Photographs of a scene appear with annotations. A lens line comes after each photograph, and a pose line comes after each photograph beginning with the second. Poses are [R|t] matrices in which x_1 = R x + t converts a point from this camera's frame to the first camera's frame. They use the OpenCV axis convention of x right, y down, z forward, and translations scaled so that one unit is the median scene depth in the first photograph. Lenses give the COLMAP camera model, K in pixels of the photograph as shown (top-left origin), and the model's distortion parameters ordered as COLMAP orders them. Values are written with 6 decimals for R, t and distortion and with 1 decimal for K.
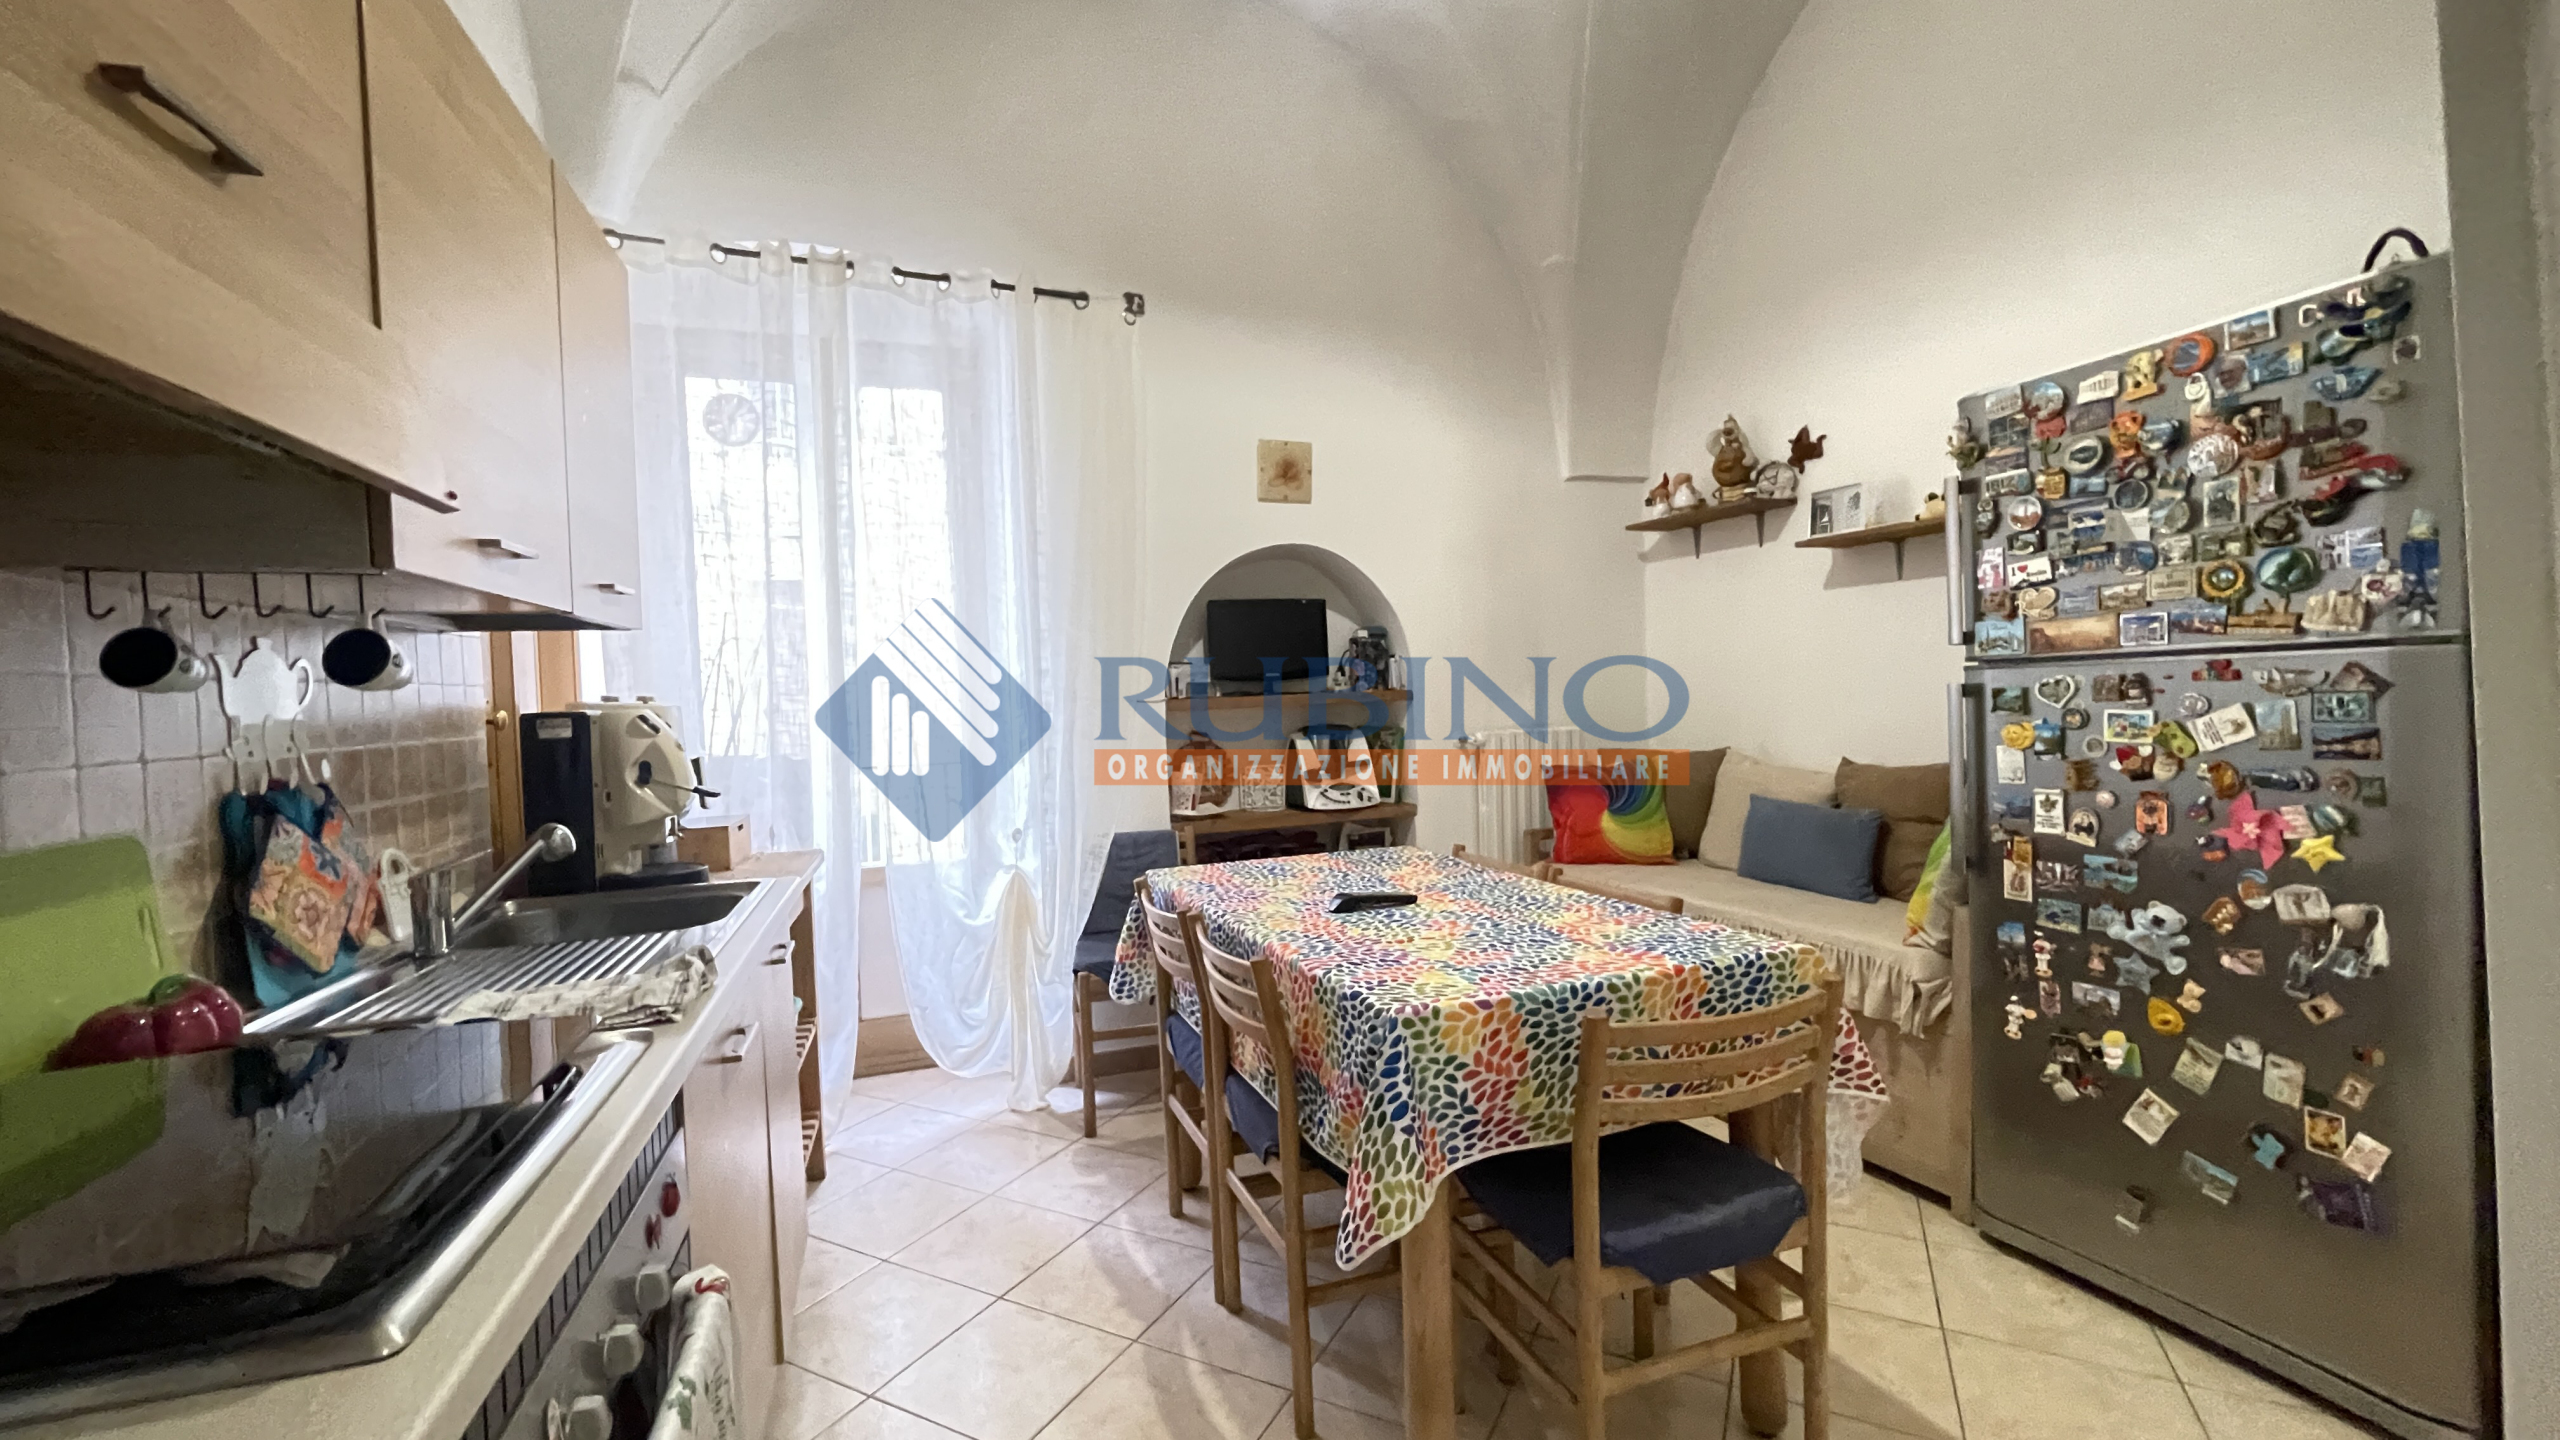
lens RADIAL K [[1031.1, 0, 1277.1], [0, 1031.1, 725.4], [0, 0, 1]] dist [-0.014670, -0.000031]
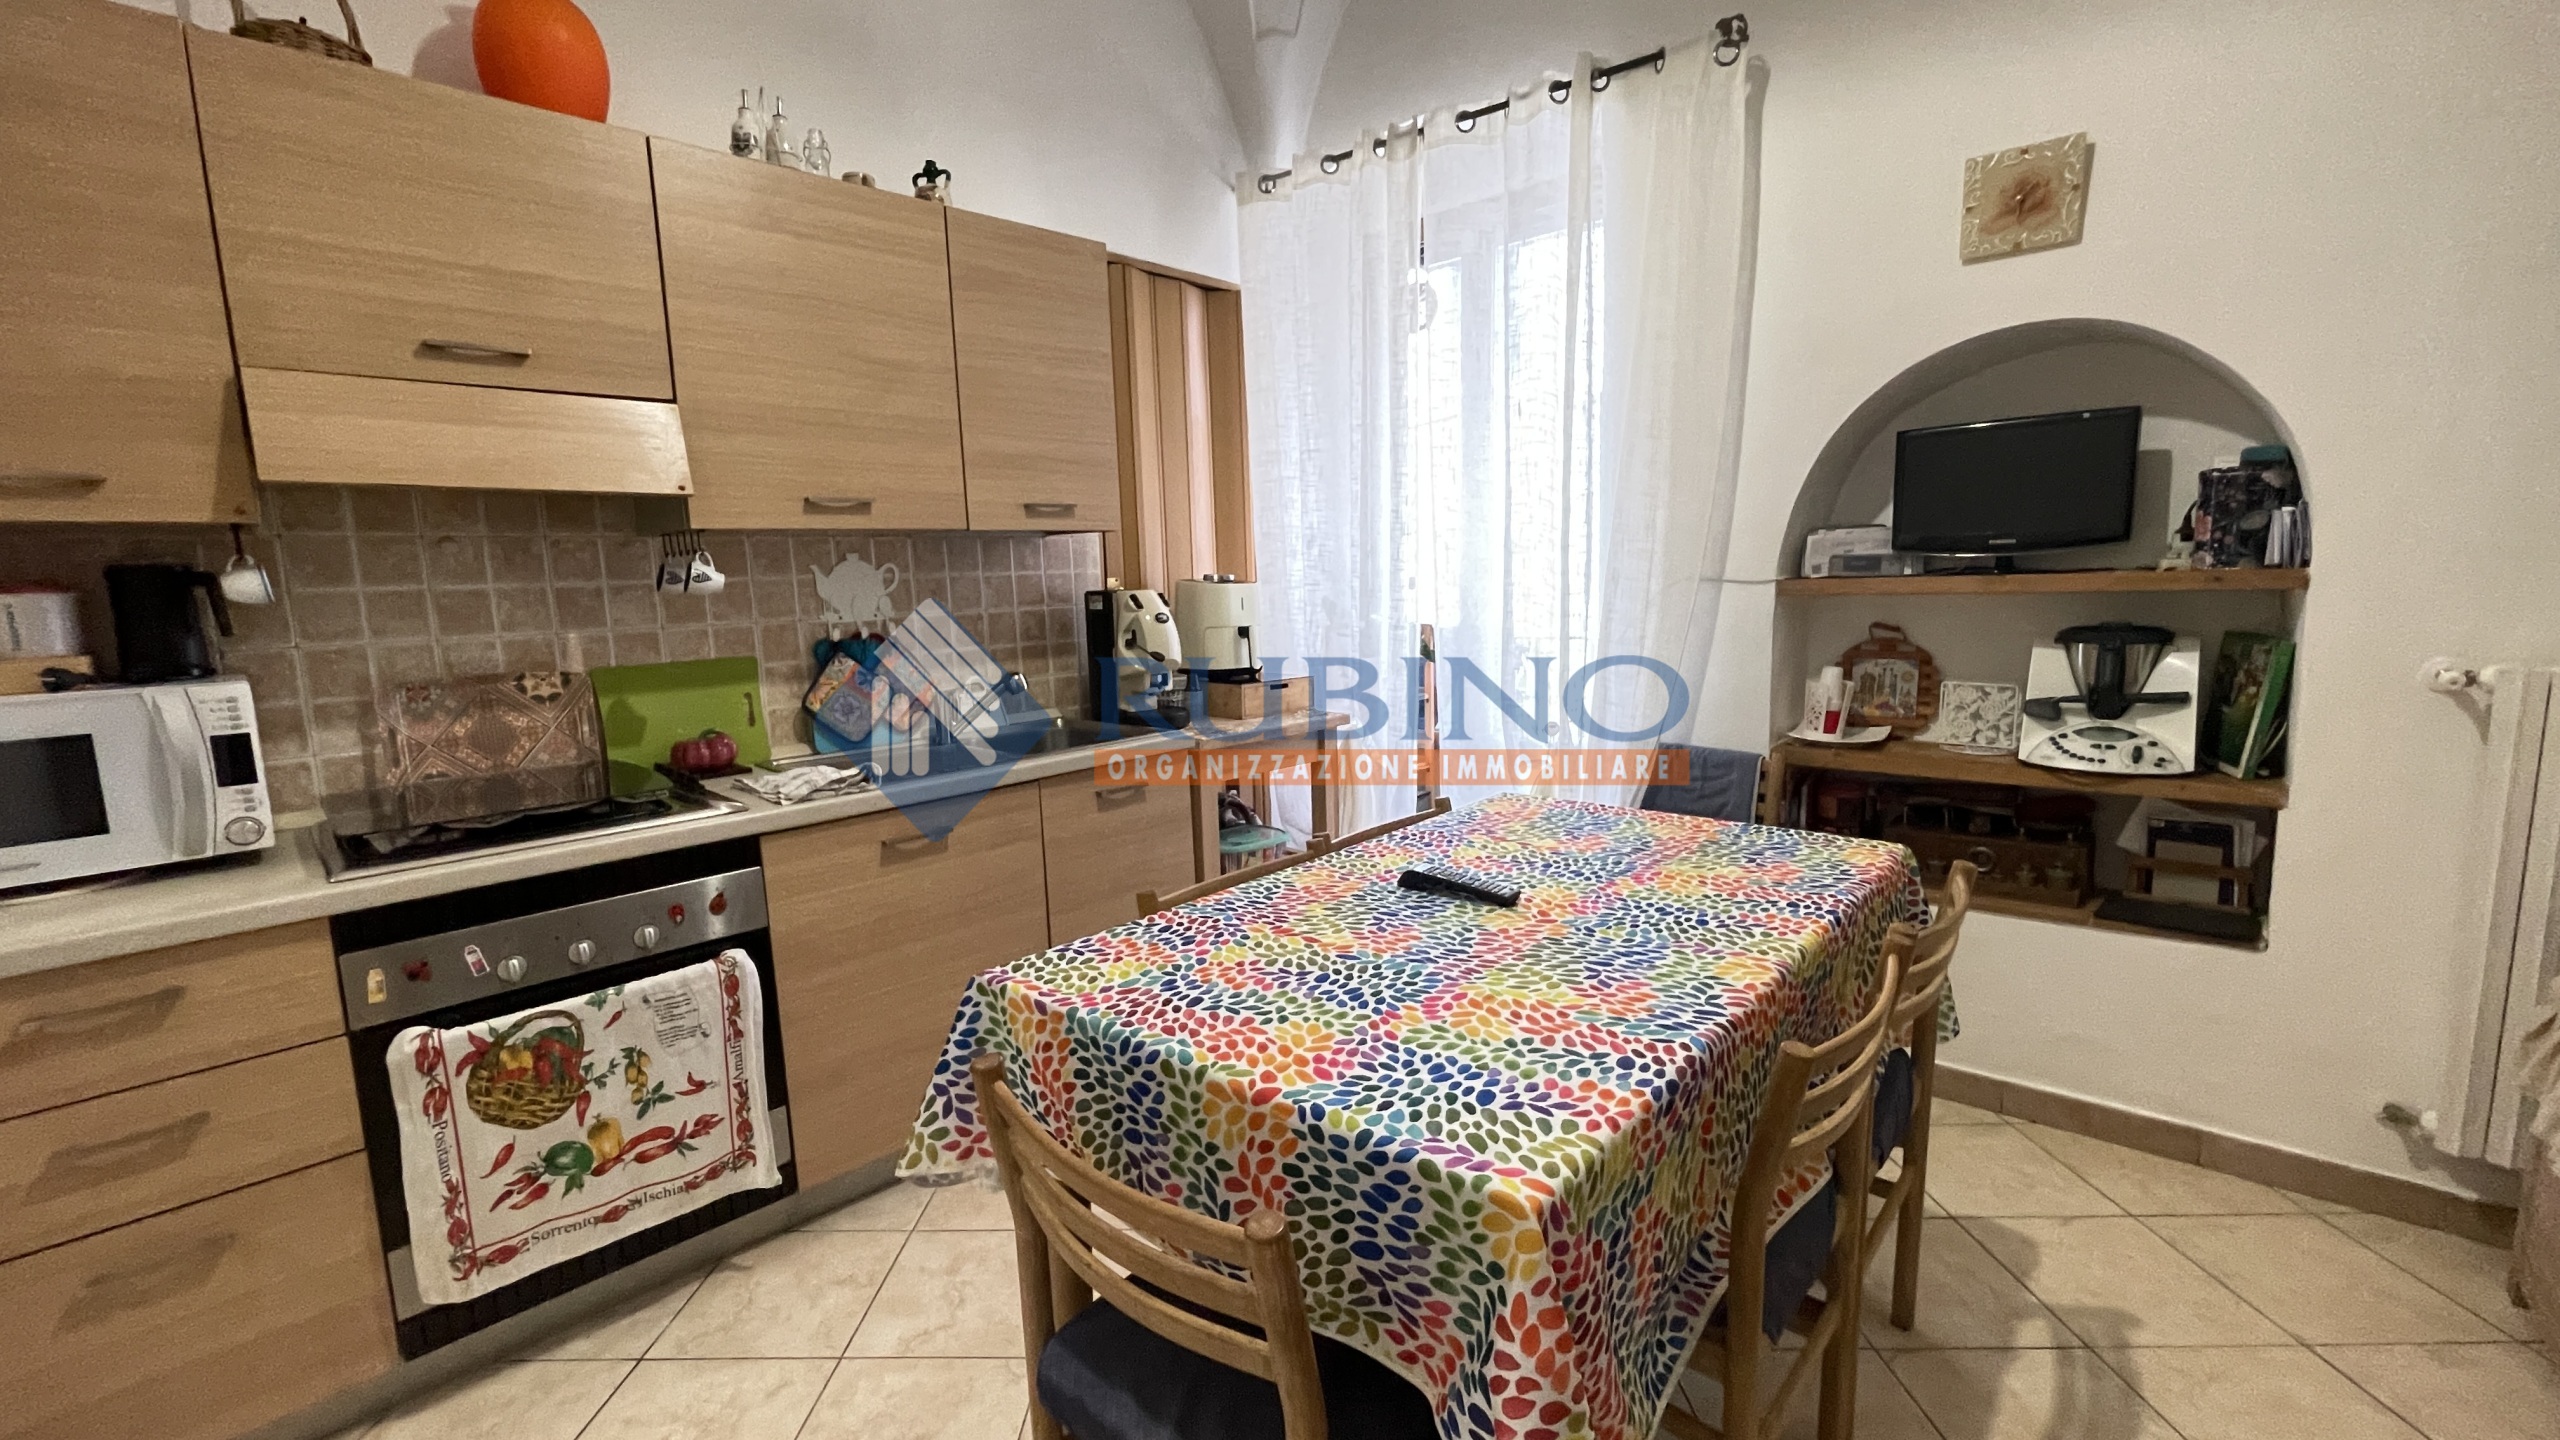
lens RADIAL K [[1057.9, 0, 1269.3], [0, 1057.9, 716.7], [0, 0, 1]] dist [-0.002213, 0.008267]
pose [[0.447513, 0.142949, -0.882779, 0.502343], [-0.013462, 0.988107, 0.153180, -0.048170], [0.894176, -0.056666, 0.444115, 0.396385]]
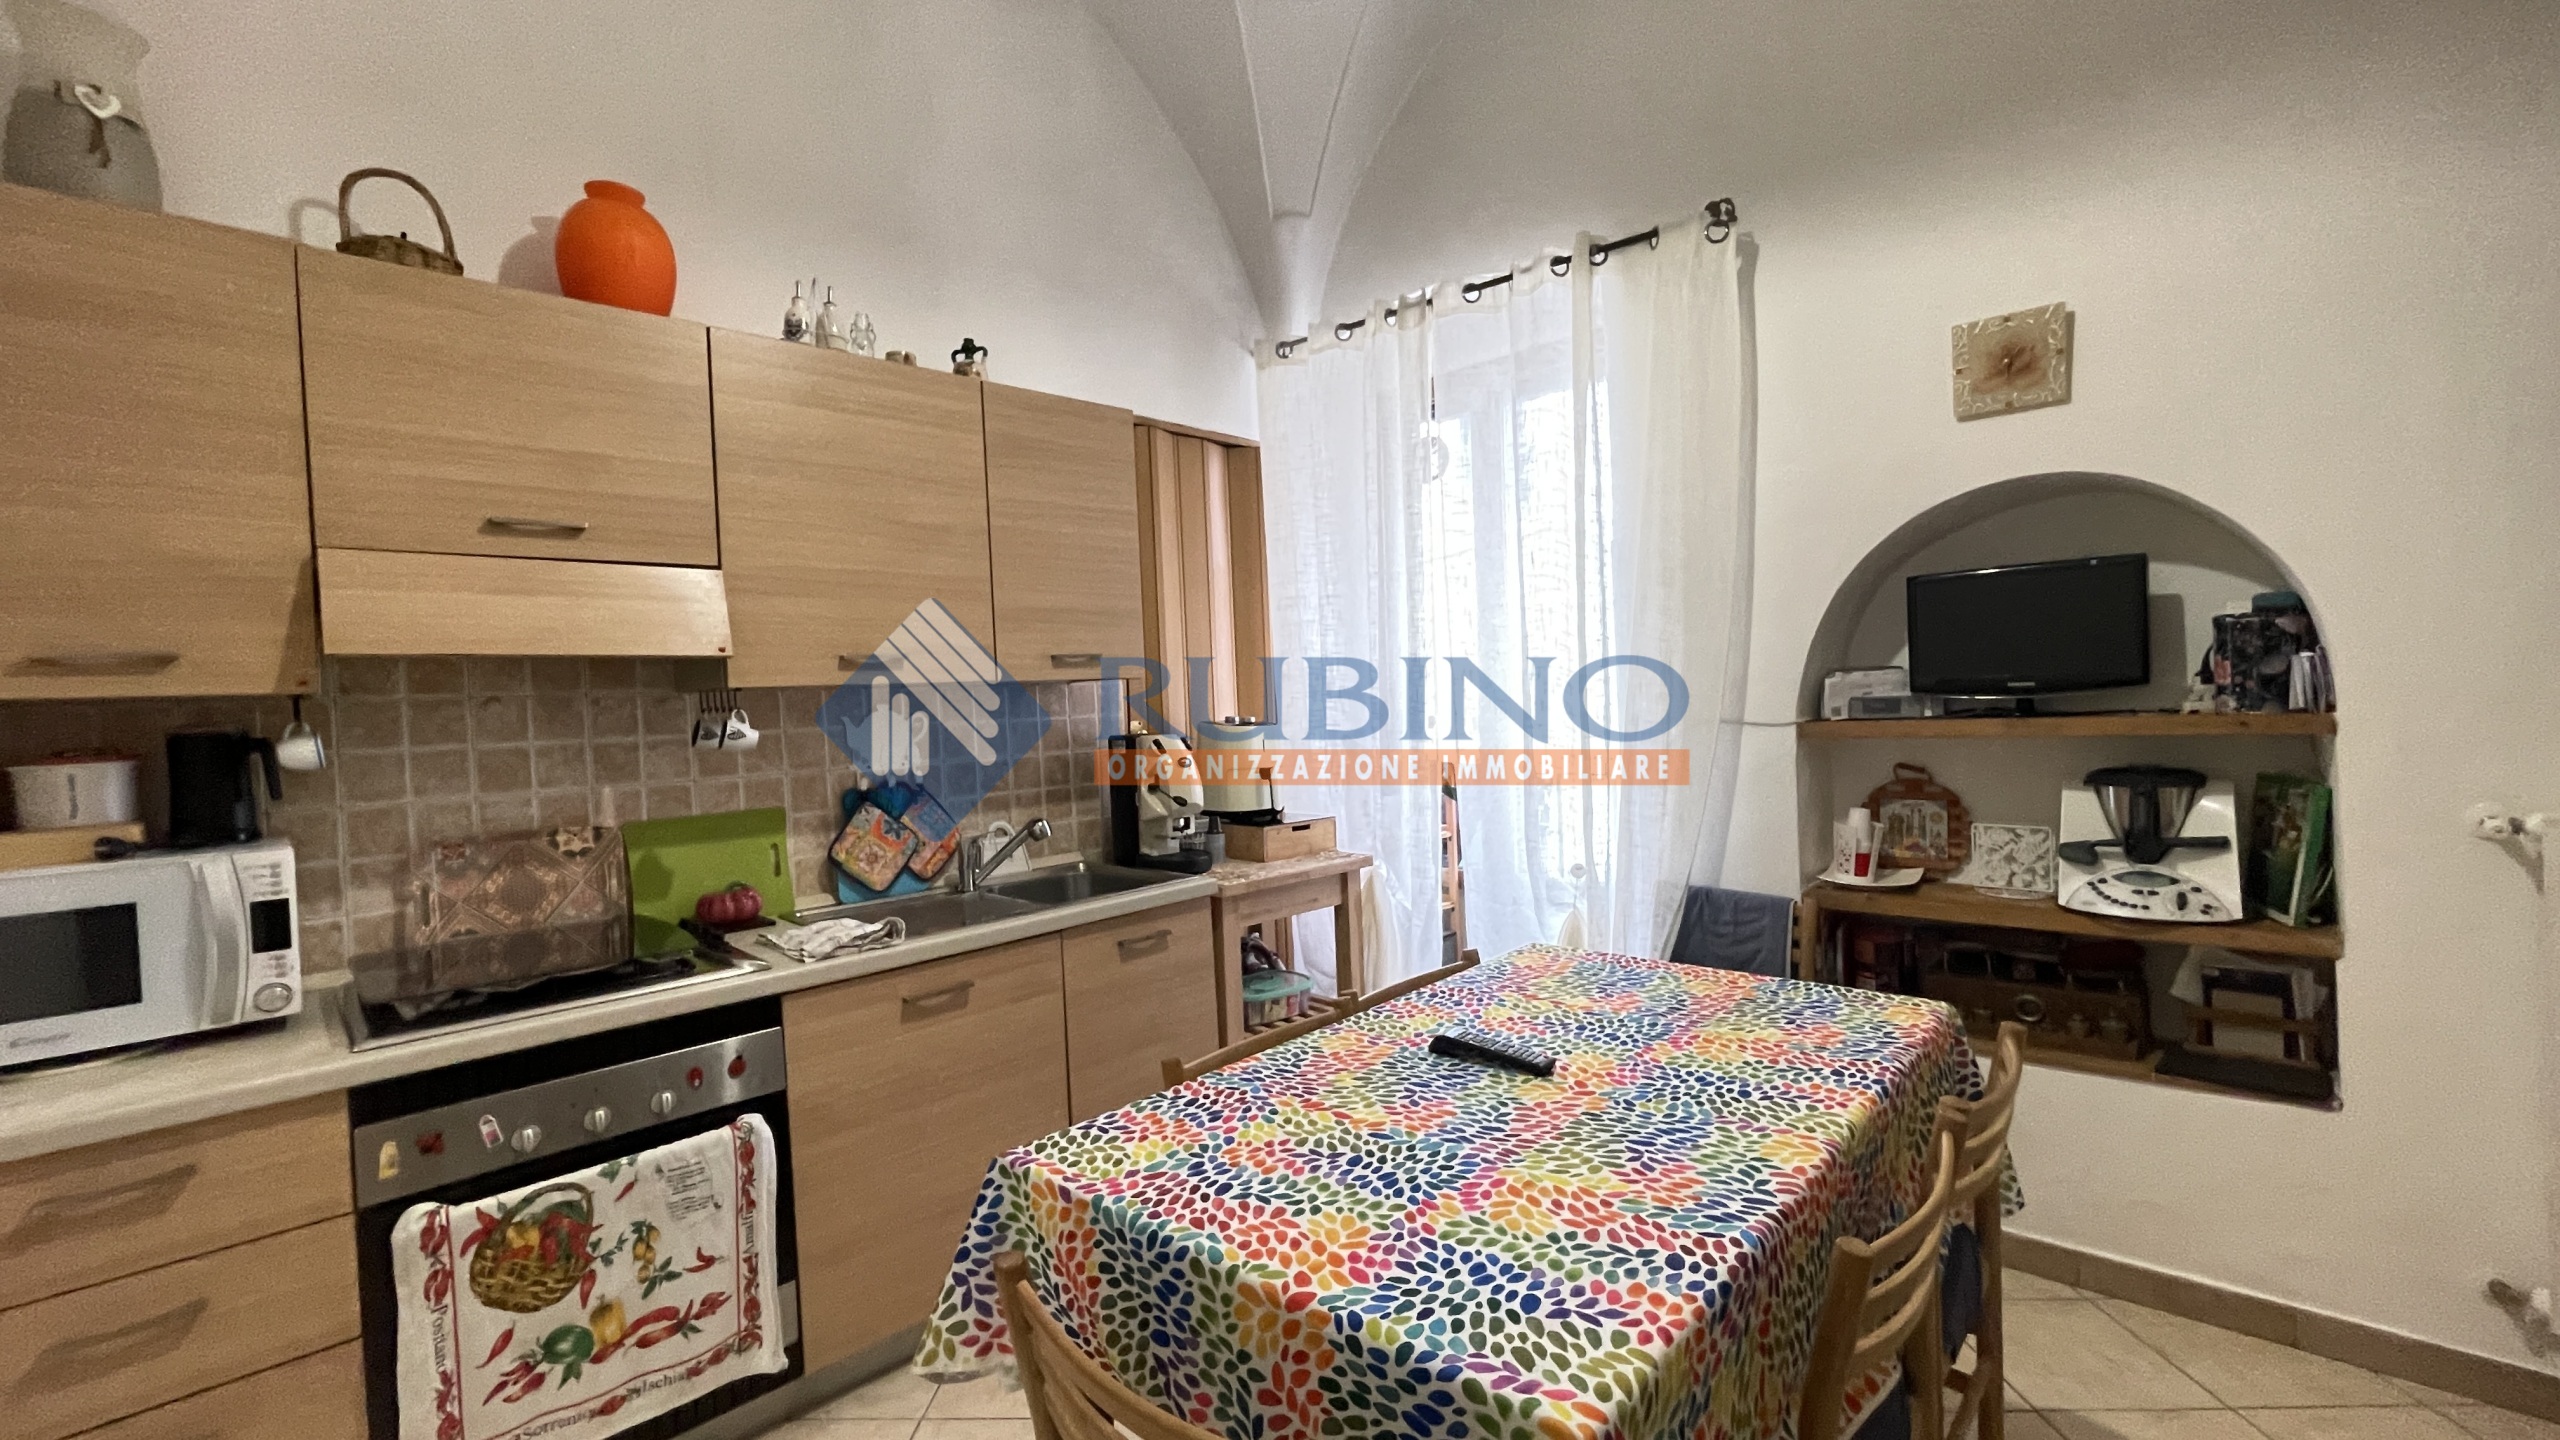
lens RADIAL K [[1057.9, 0, 1269.3], [0, 1057.9, 716.7], [0, 0, 1]] dist [-0.002213, 0.008267]
pose [[0.432476, 0.033910, -0.901008, 0.503364], [-0.002445, 0.999333, 0.036437, -0.068311], [0.901642, -0.013555, 0.432270, 0.391987]]
